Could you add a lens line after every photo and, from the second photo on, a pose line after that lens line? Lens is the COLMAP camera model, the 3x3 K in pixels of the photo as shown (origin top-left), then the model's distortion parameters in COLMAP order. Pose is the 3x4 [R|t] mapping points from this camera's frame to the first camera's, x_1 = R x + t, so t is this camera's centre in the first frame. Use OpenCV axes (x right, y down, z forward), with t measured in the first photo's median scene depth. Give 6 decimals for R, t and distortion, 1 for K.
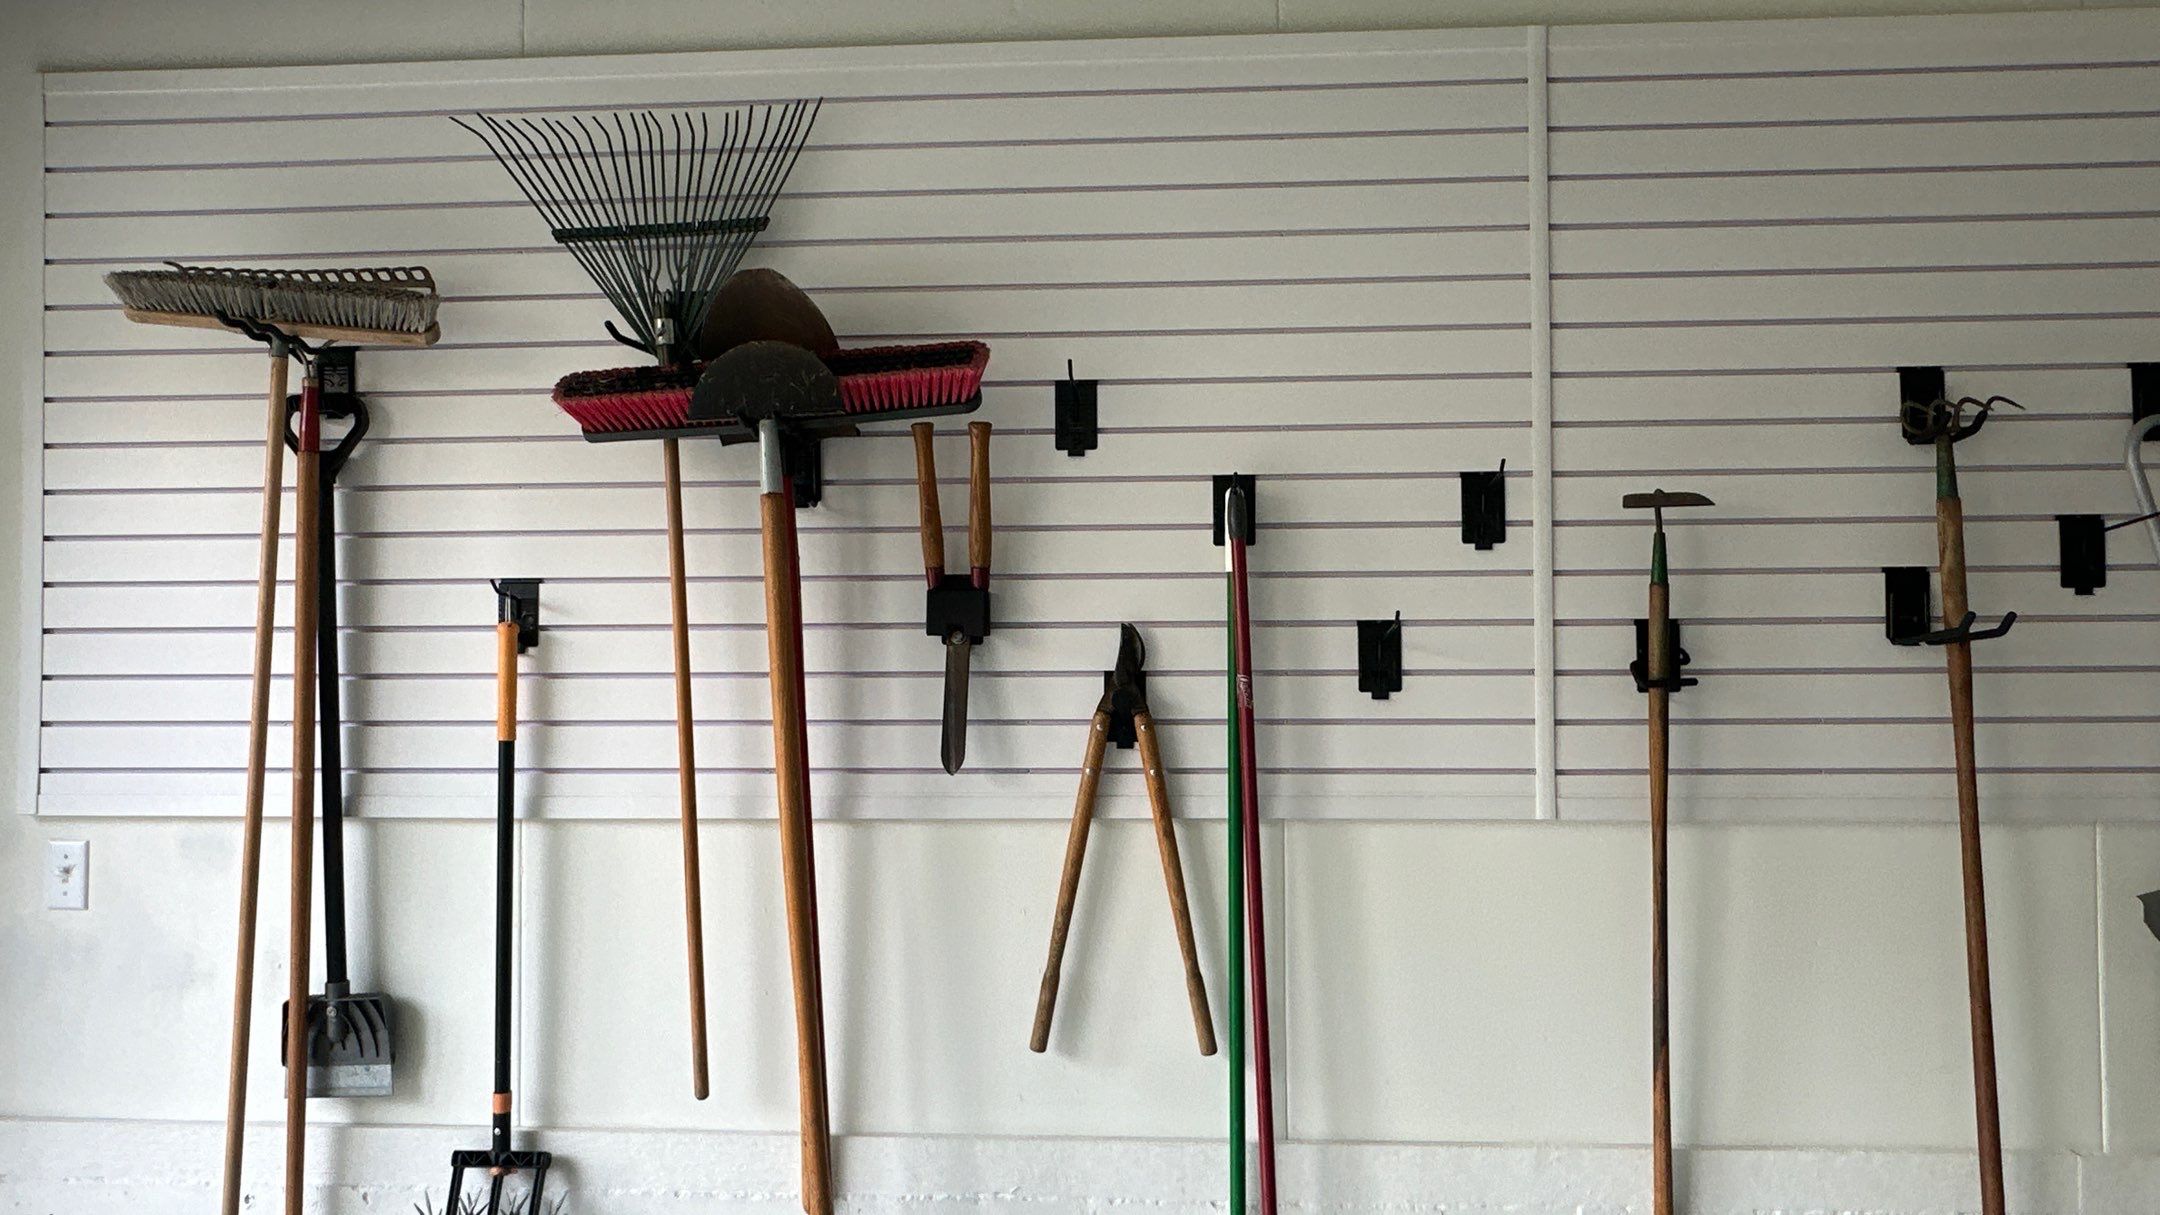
lens RADIAL K [[1420.9, 0, 1075.4], [0, 1420.9, 589.9], [0, 0, 1]] dist [-0.004763, 0.002997]
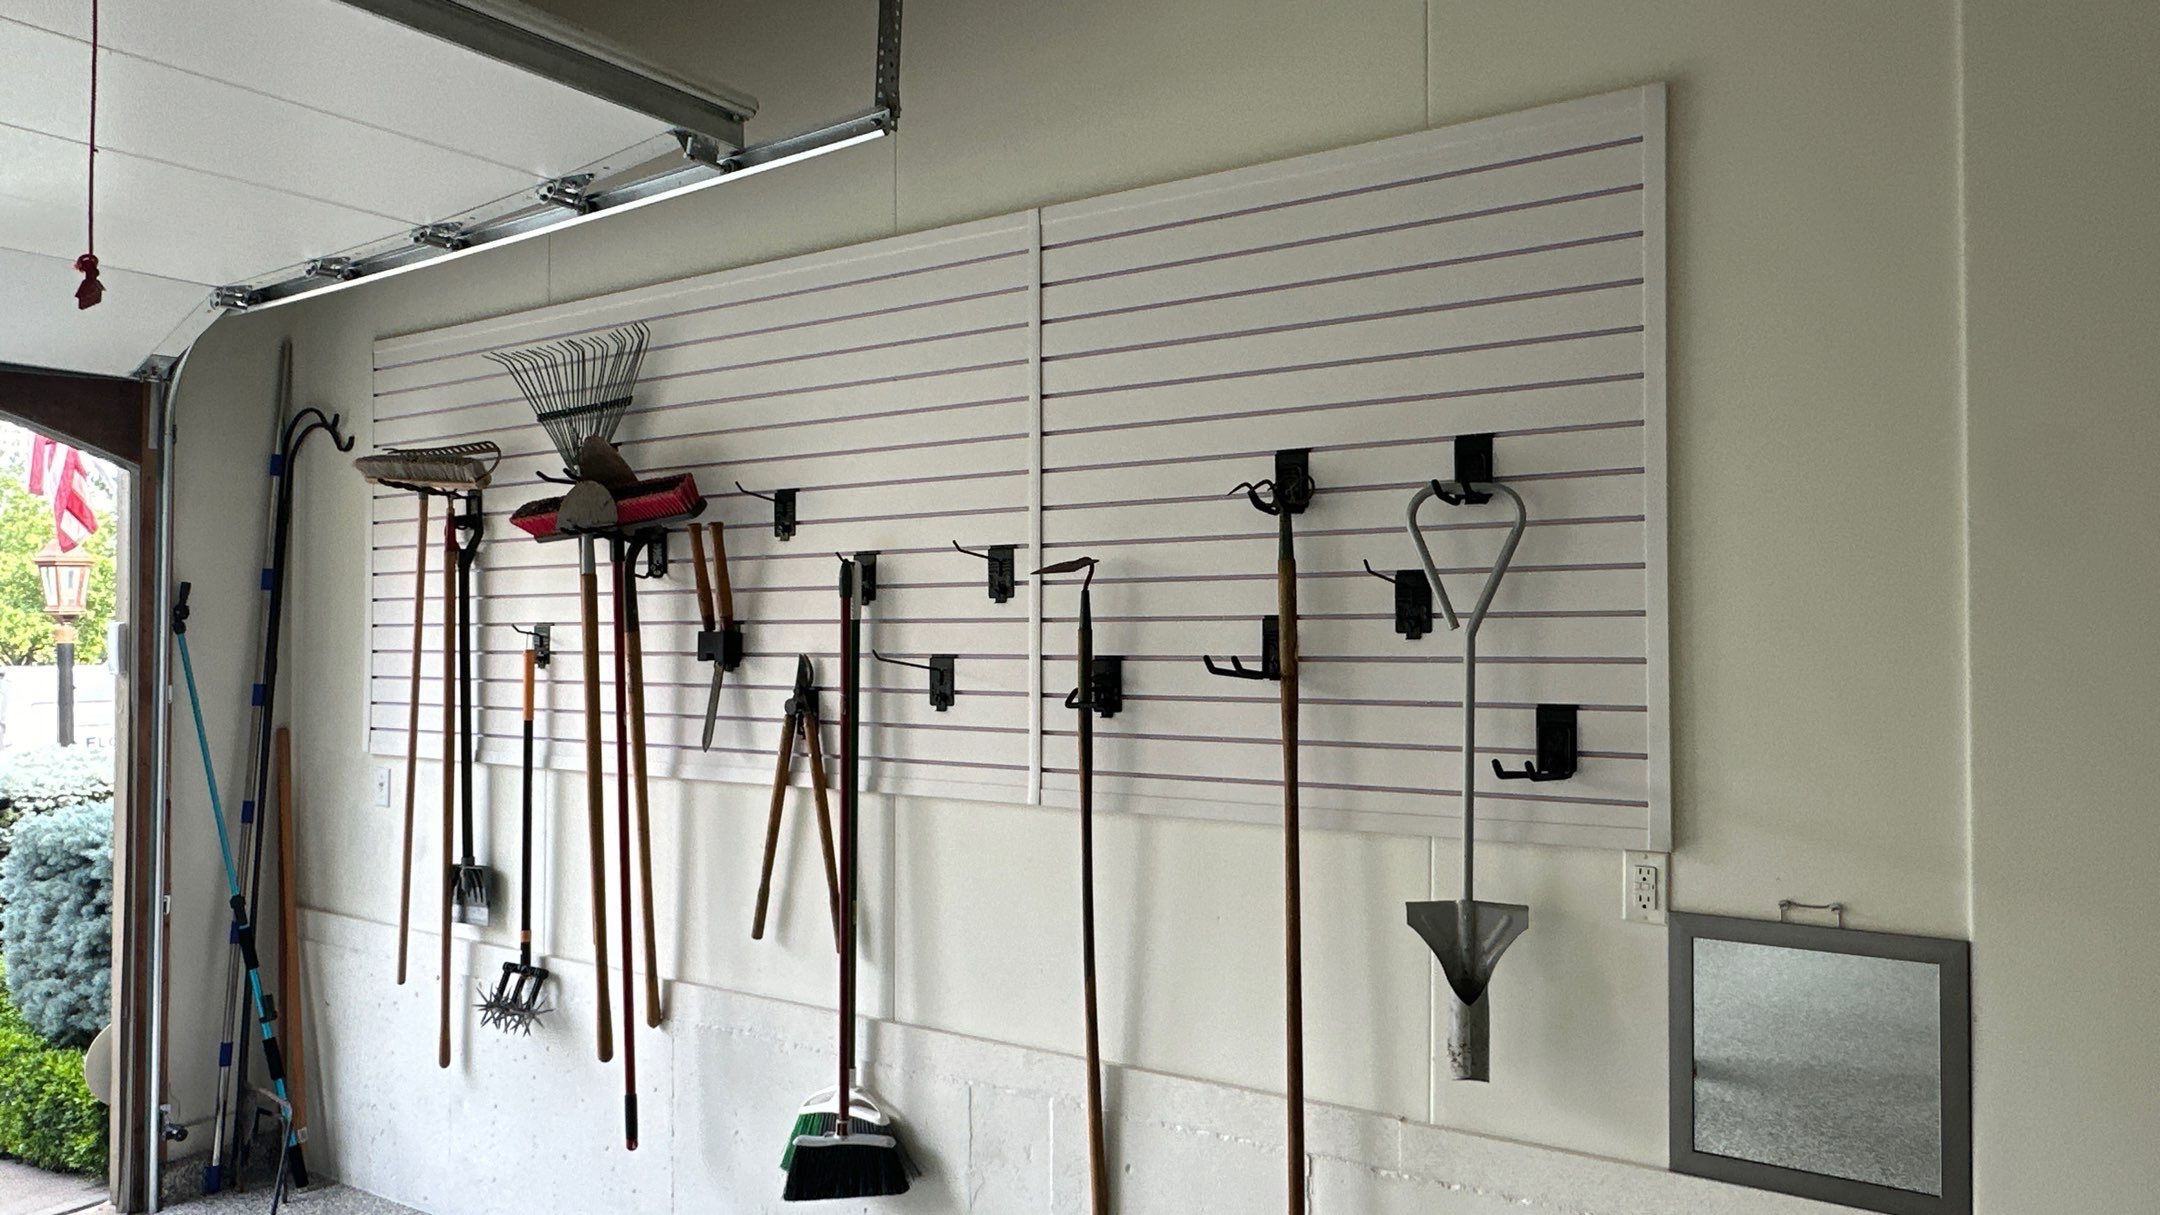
lens RADIAL K [[1420.9, 0, 1089.7], [0, 1420.9, 613.7], [0, 0, 1]] dist [-0.004763, 0.002997]
pose [[0.871343, -0.002495, -0.490668, 1.016752], [0.003287, 0.999994, 0.000753, -0.018518], [0.490664, -0.002269, 0.871346, -0.134320]]
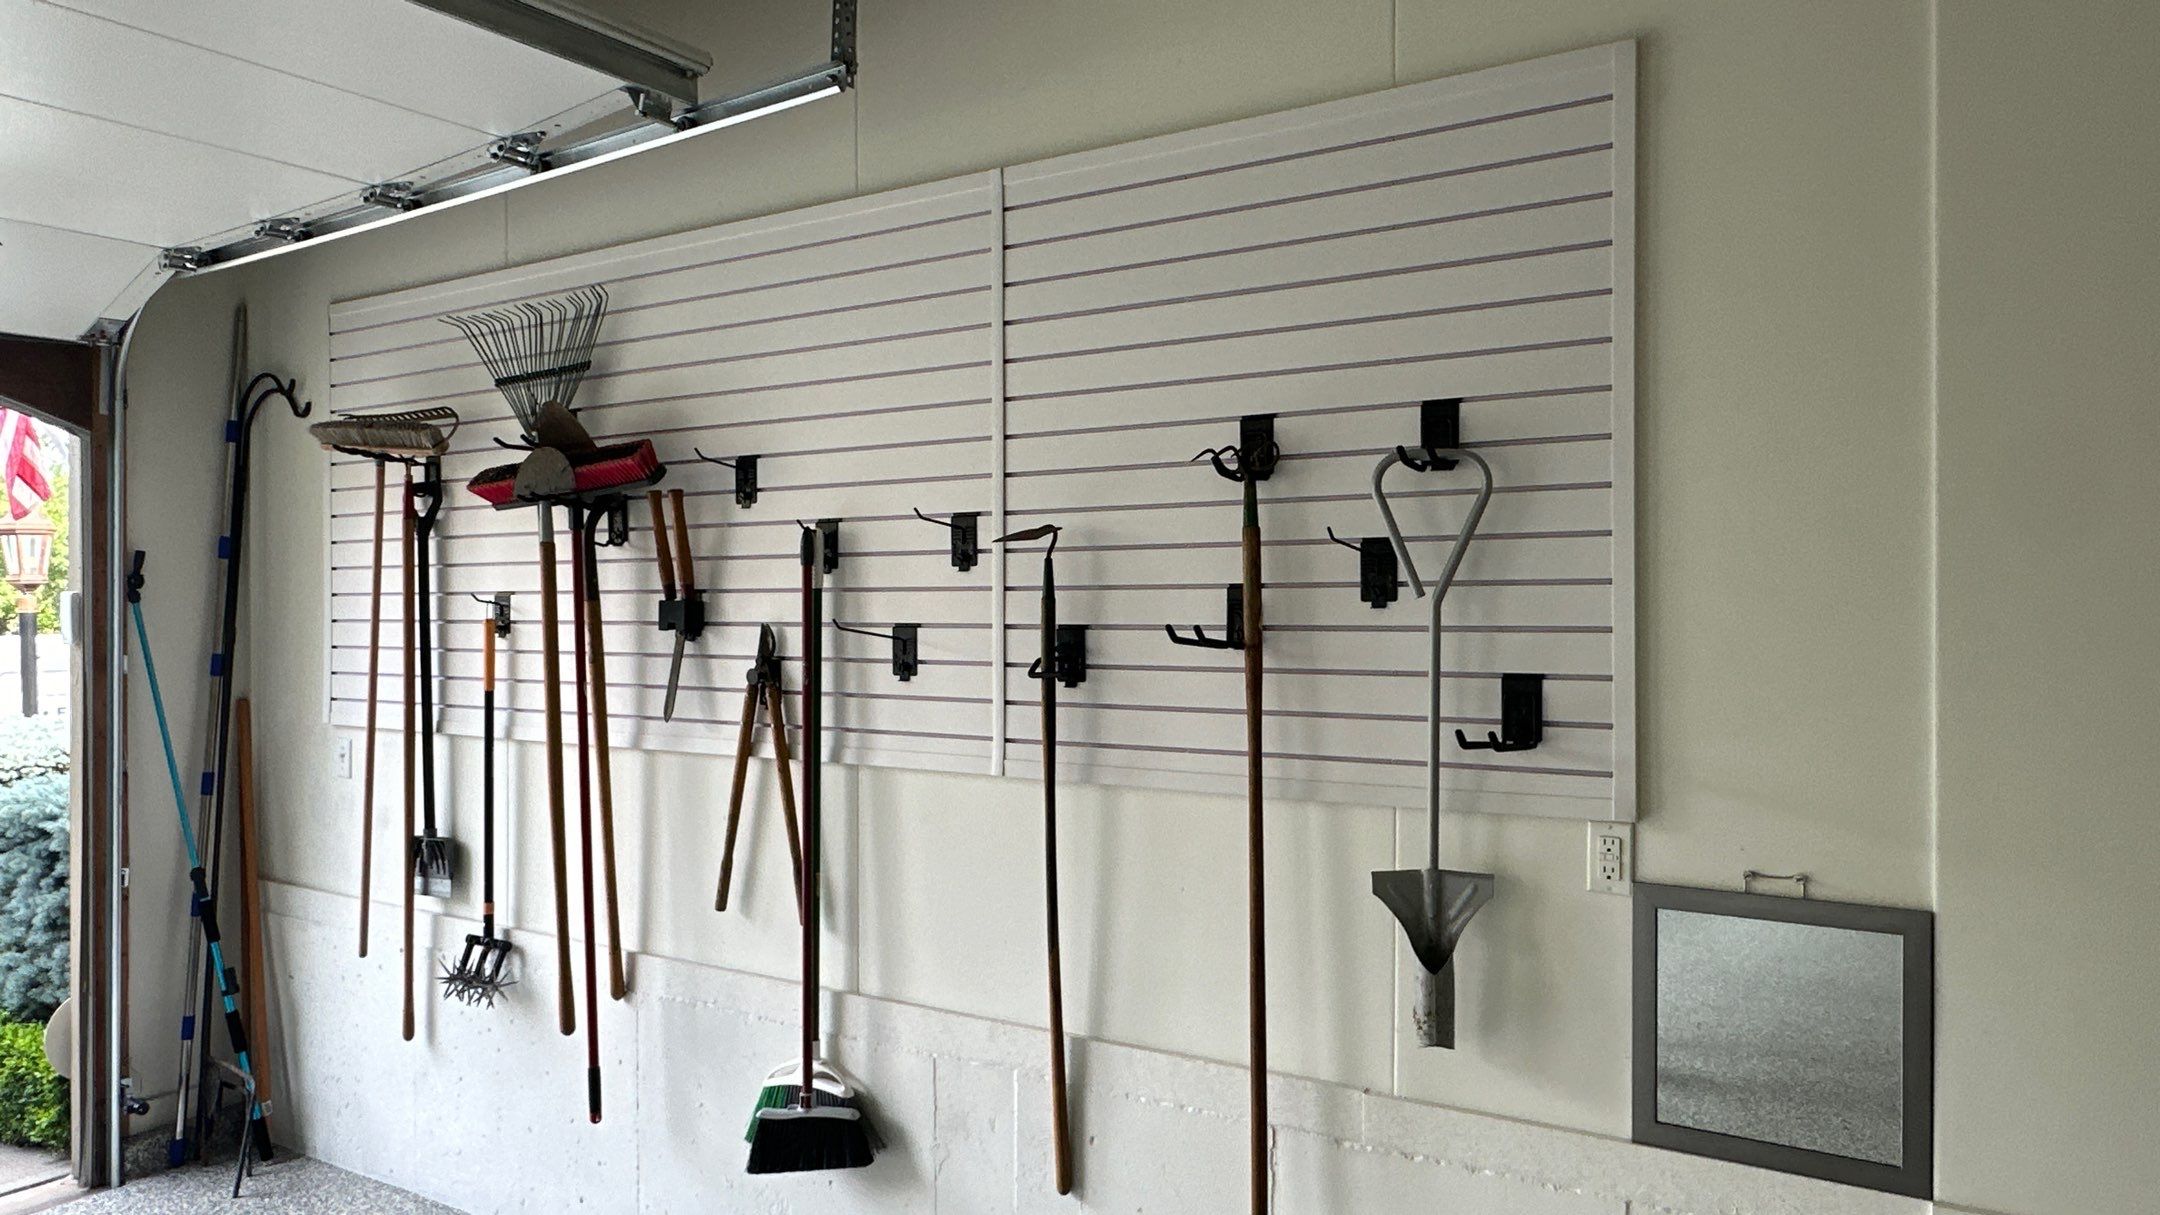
lens RADIAL K [[1420.9, 0, 1088.5], [0, 1420.9, 611.9], [0, 0, 1]] dist [-0.004763, 0.002997]
pose [[0.876839, 0.007129, -0.480731, 1.022891], [0.003938, 0.999750, 0.022008, -0.018750], [0.480768, -0.021191, 0.876592, -0.110661]]
